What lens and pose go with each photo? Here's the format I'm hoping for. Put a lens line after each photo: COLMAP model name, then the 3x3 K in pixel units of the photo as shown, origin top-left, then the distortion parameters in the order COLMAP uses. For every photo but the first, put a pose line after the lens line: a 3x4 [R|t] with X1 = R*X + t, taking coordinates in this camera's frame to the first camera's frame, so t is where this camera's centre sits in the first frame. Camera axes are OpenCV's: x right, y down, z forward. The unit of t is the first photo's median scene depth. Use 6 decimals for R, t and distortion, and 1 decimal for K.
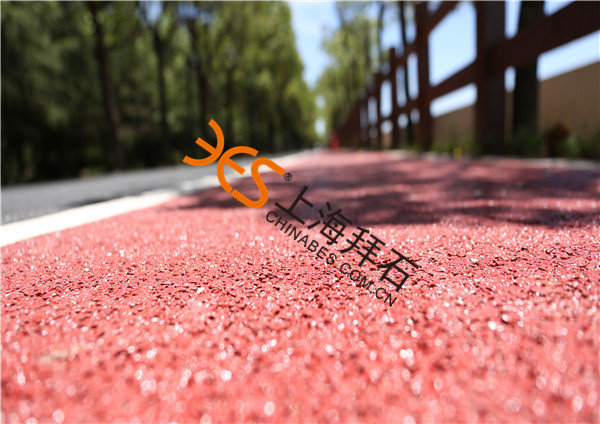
lens RADIAL K [[471.9, 0, 299.3], [0, 471.9, 210.0], [0, 0, 1]] dist [-0.031010, -0.000025]
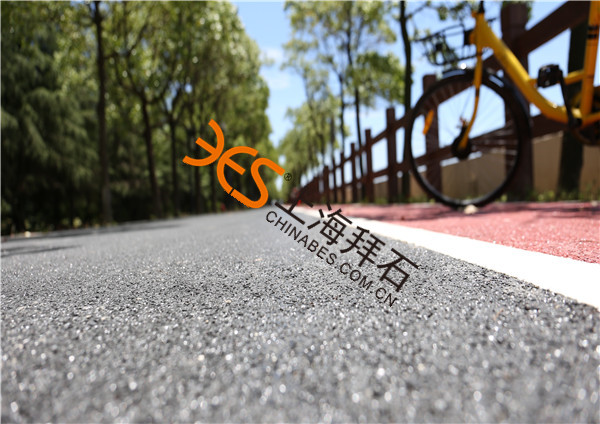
lens RADIAL K [[471.9, 0, 299.9], [0, 471.9, 208.2], [0, 0, 1]] dist [-0.031010, -0.000025]
pose [[0.995944, 0.010030, 0.089410, -0.036861], [0.000853, 0.992670, -0.120856, 0.024959], [-0.089967, 0.120442, 0.988635, -0.167119]]
